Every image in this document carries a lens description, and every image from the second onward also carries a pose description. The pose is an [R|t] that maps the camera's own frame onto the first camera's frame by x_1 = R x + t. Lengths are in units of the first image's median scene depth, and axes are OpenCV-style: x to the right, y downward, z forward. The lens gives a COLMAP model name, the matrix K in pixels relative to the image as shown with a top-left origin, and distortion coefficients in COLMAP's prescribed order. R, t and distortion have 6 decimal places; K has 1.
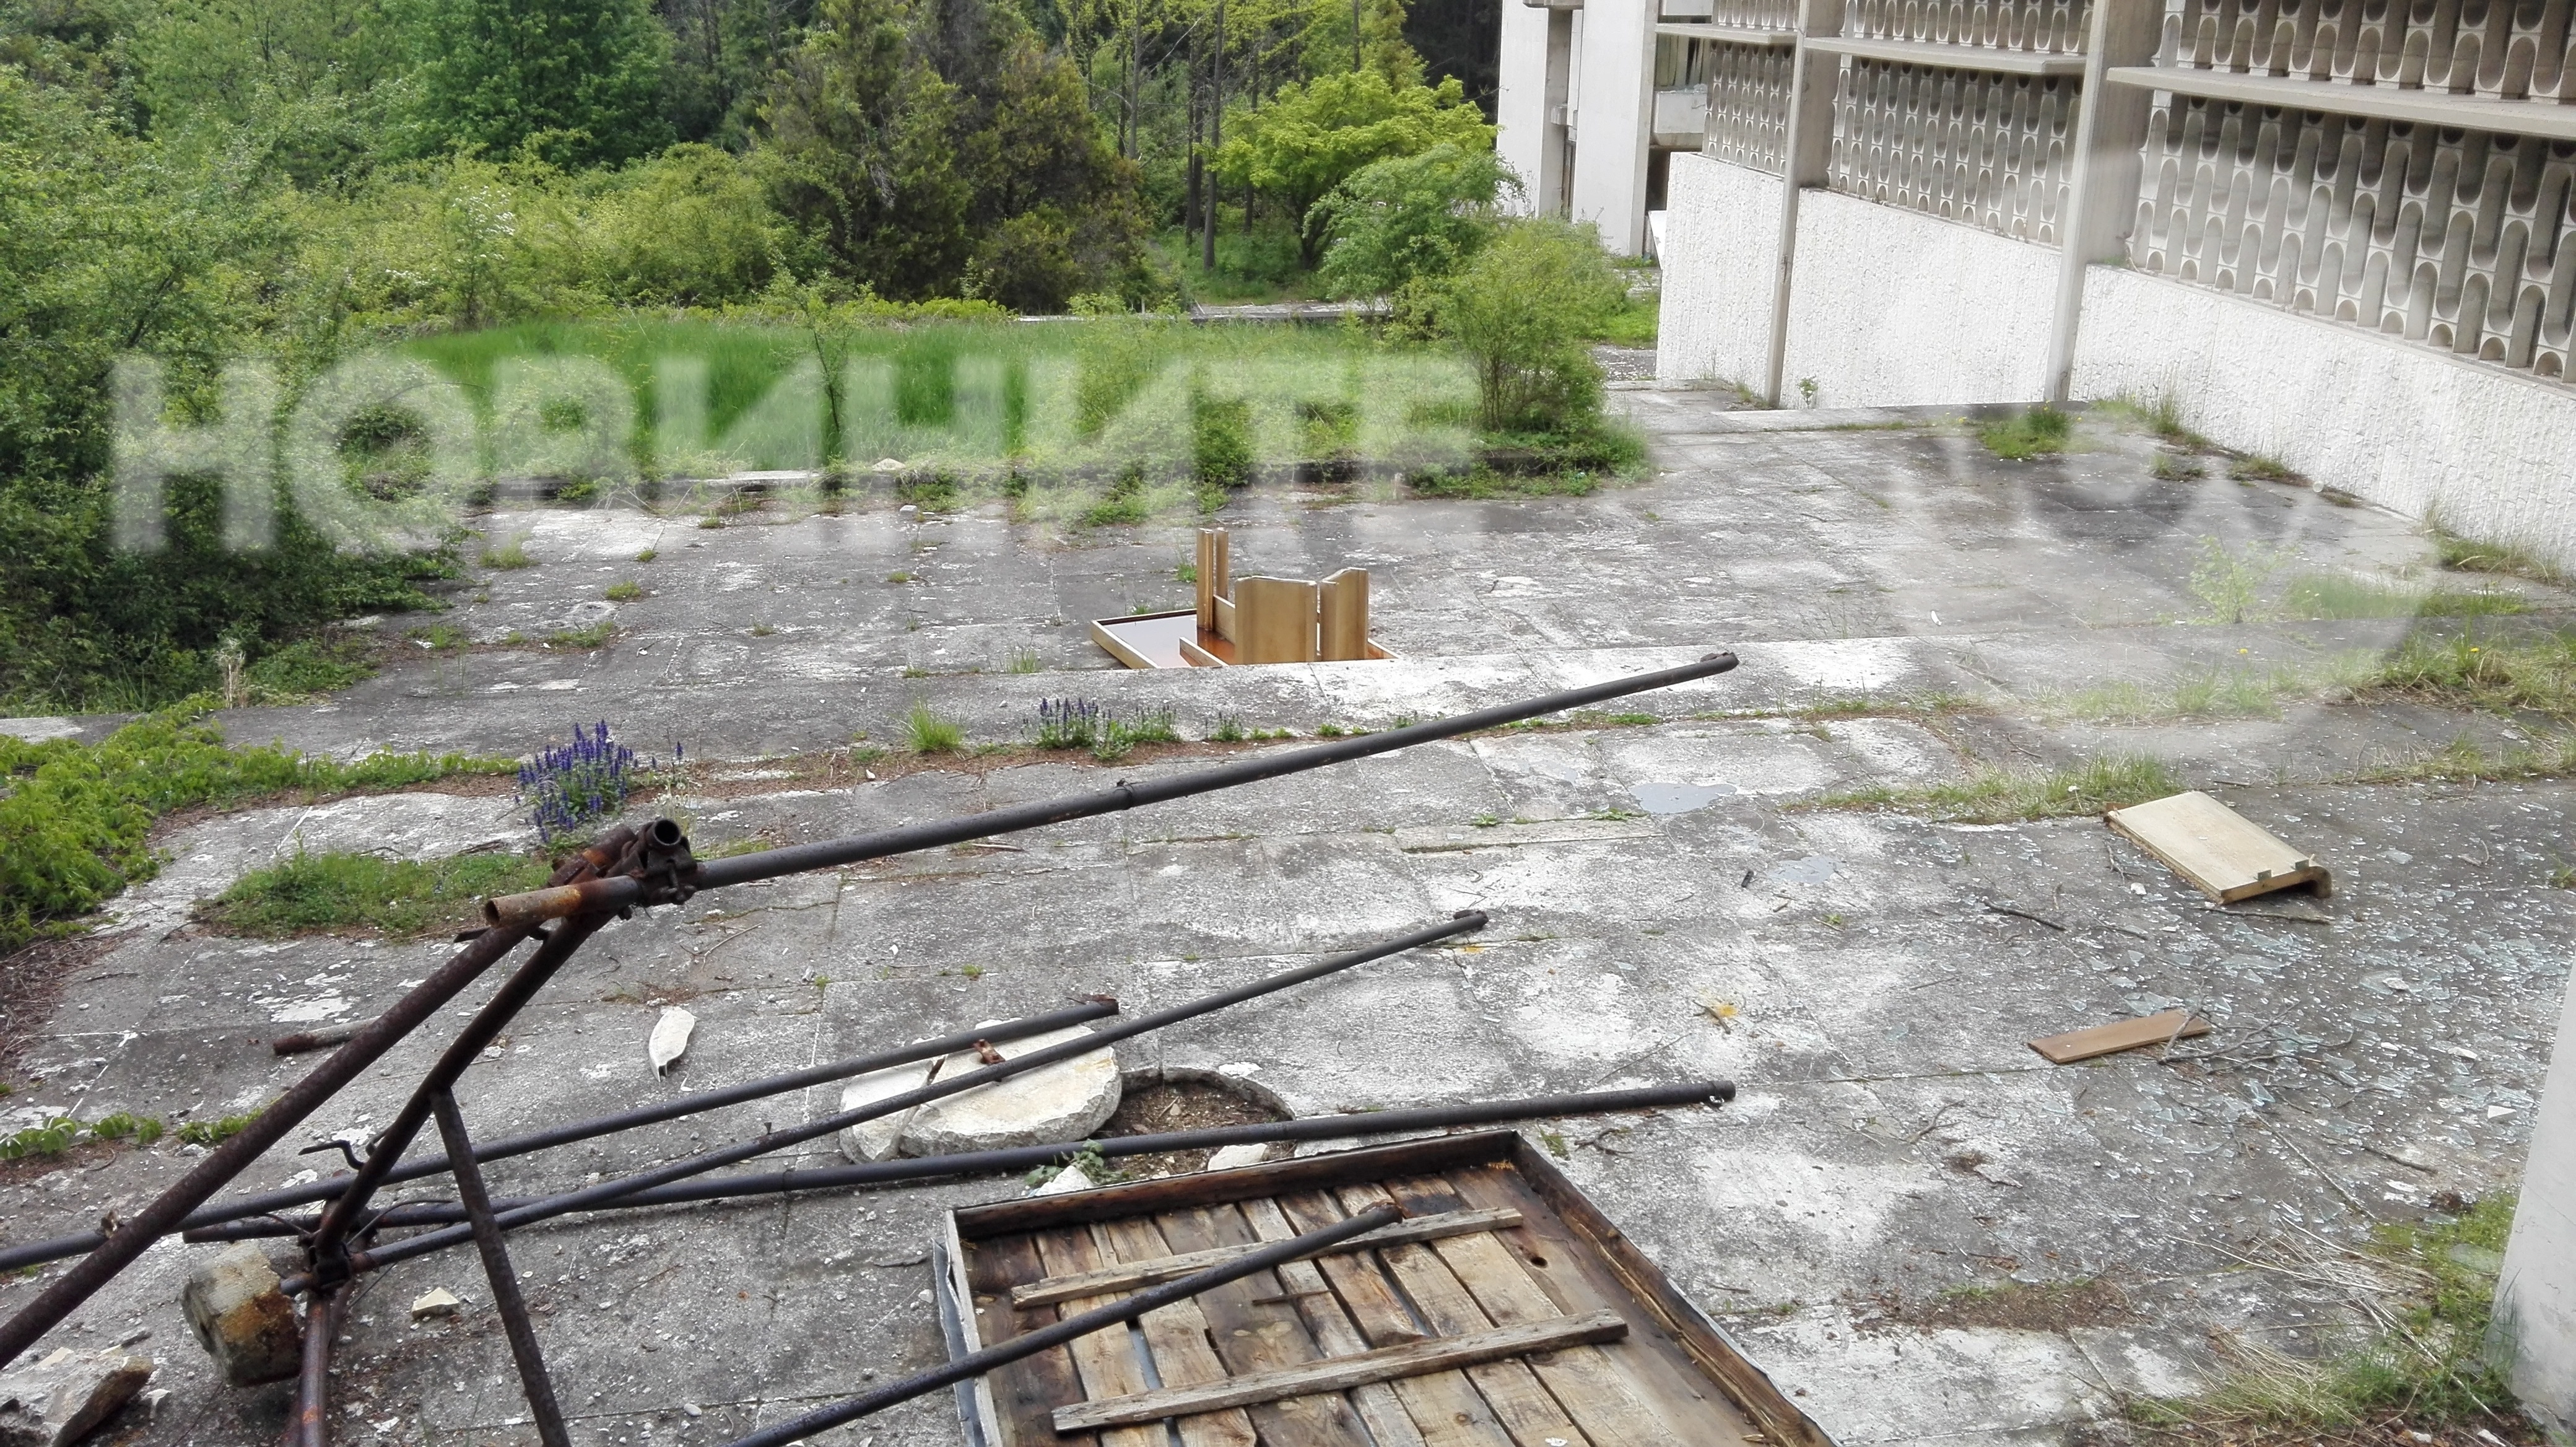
lens RADIAL K [[2053.0, 0, 1291.5], [0, 2053.0, 714.0], [0, 0, 1]] dist [0.087473, -0.168164]
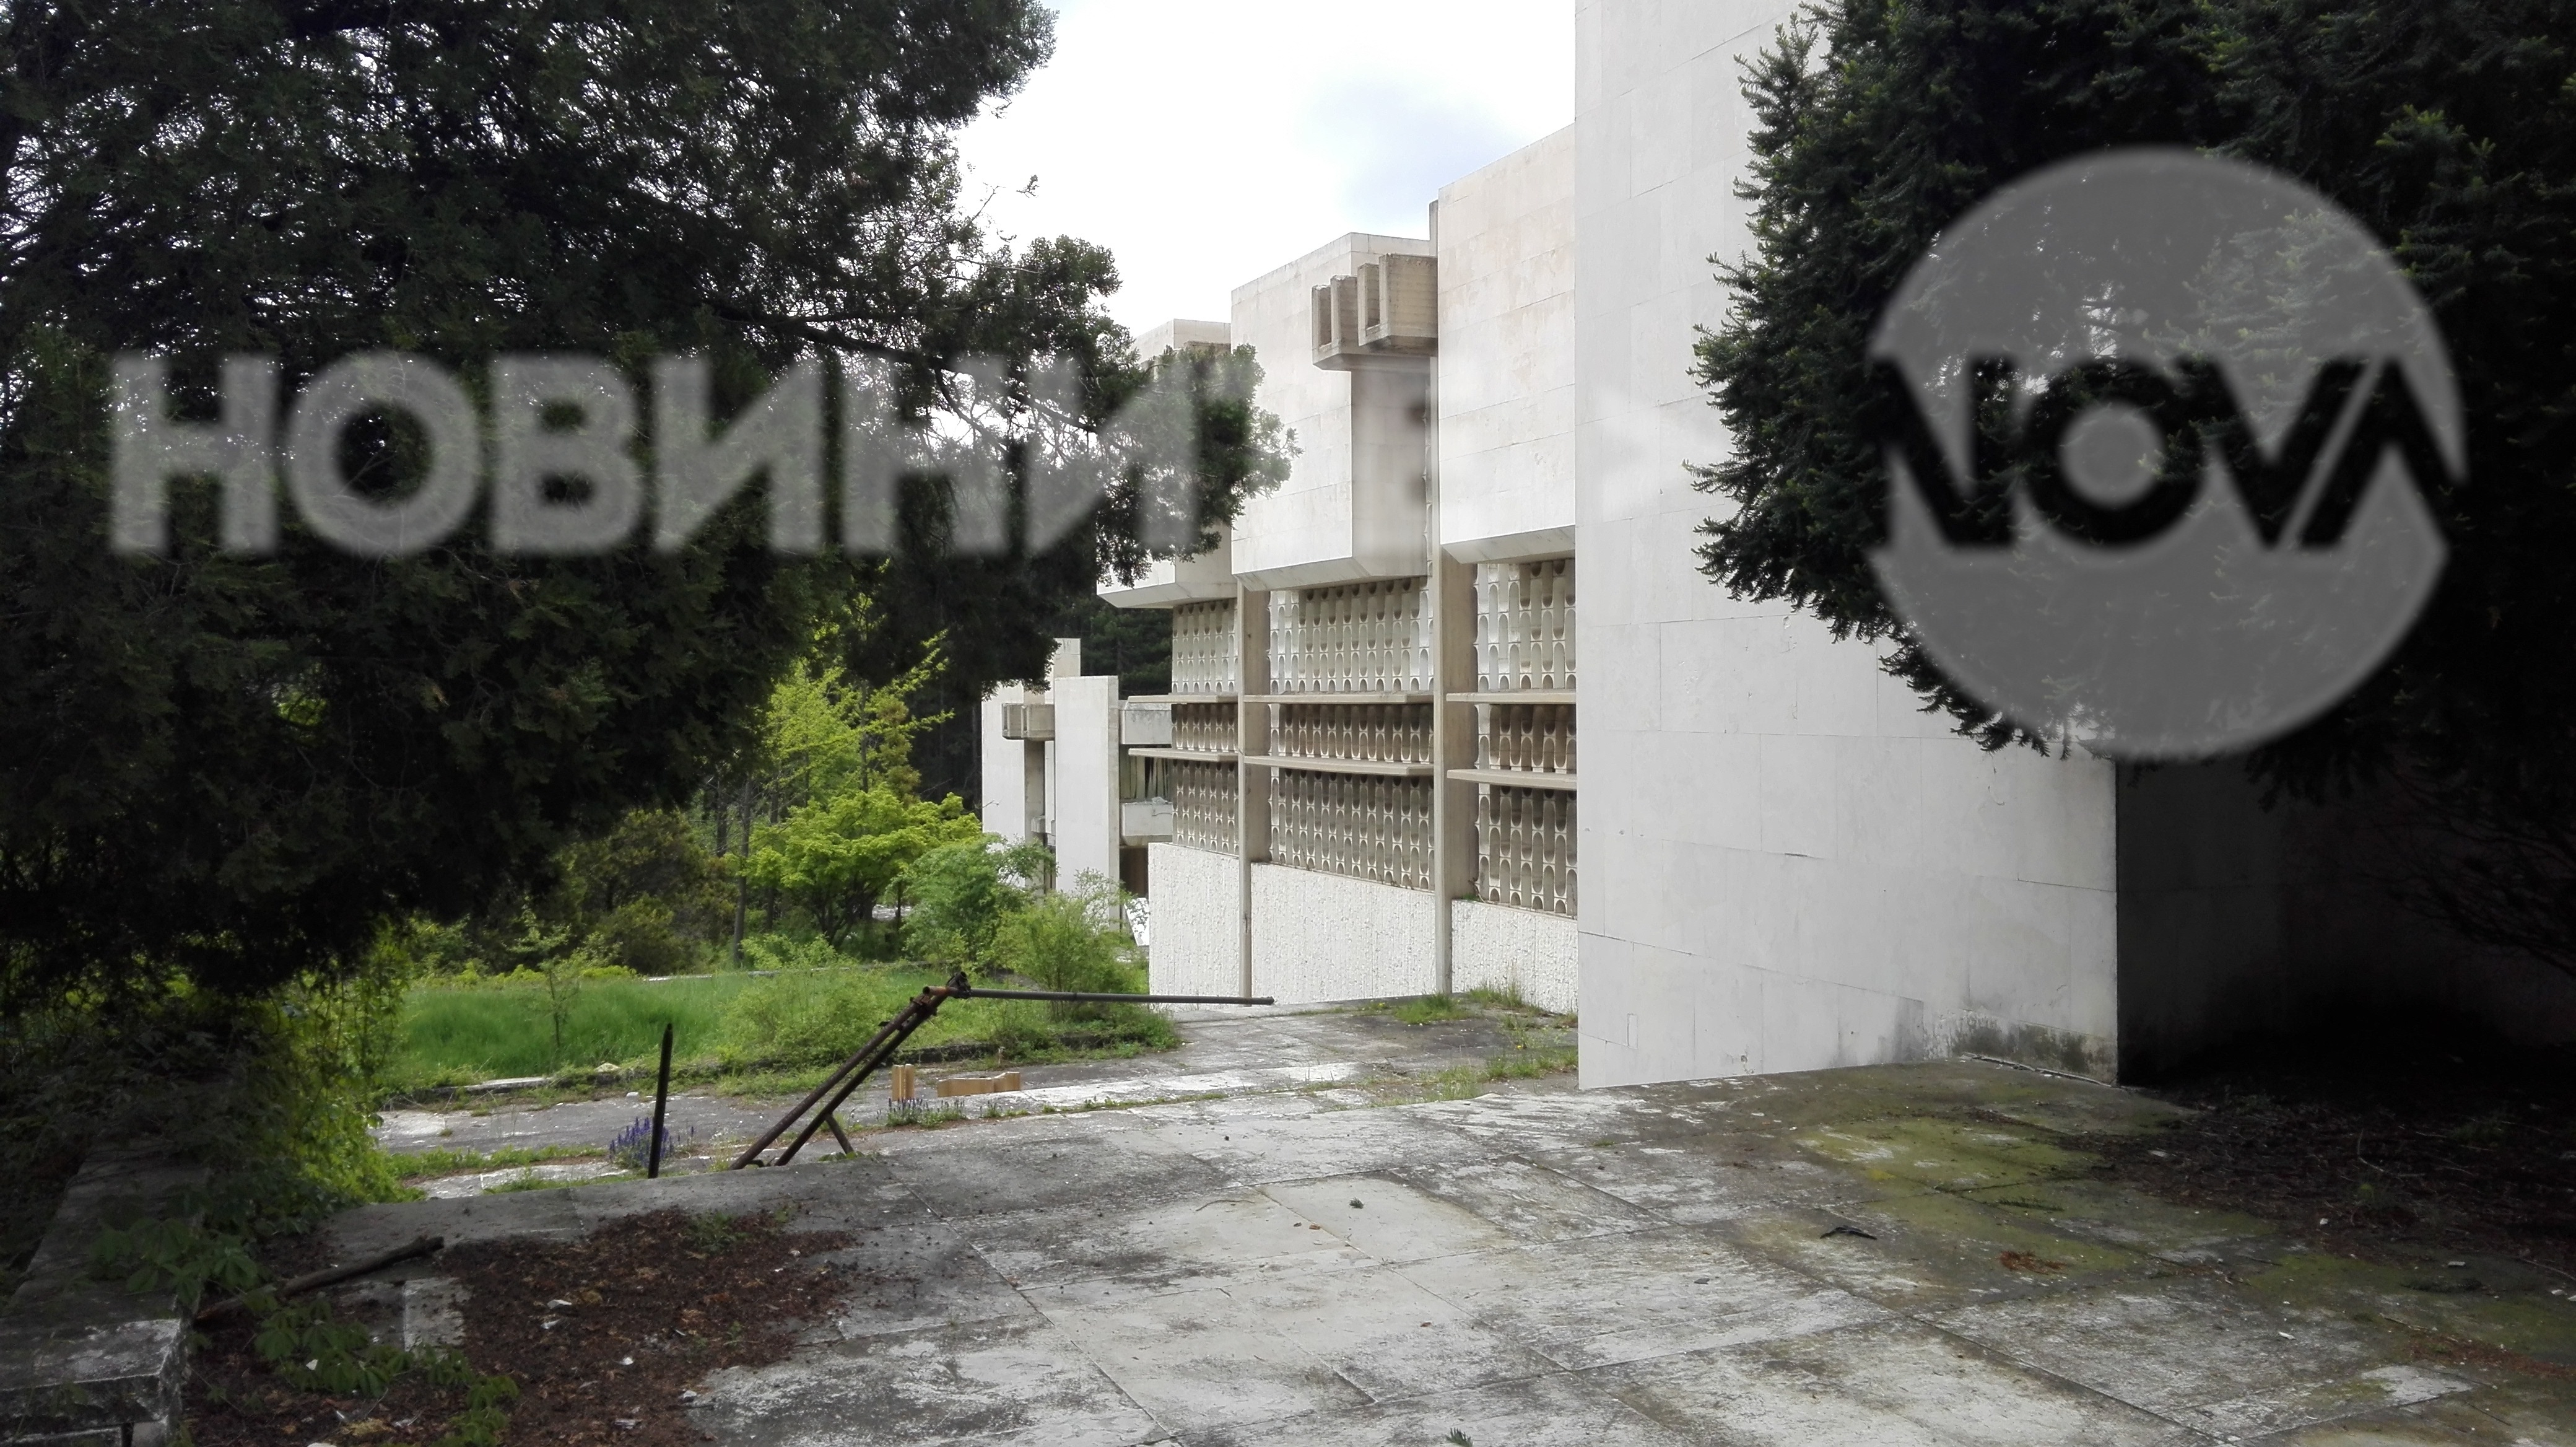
lens RADIAL K [[2053.0, 0, 1288.5], [0, 2053.0, 719.2], [0, 0, 1]] dist [0.087473, -0.168164]
pose [[0.965805, -0.011458, 0.259015, -0.077120], [0.097048, 0.942373, -0.320179, 0.090101], [-0.240420, 0.334368, 0.911261, -0.256301]]
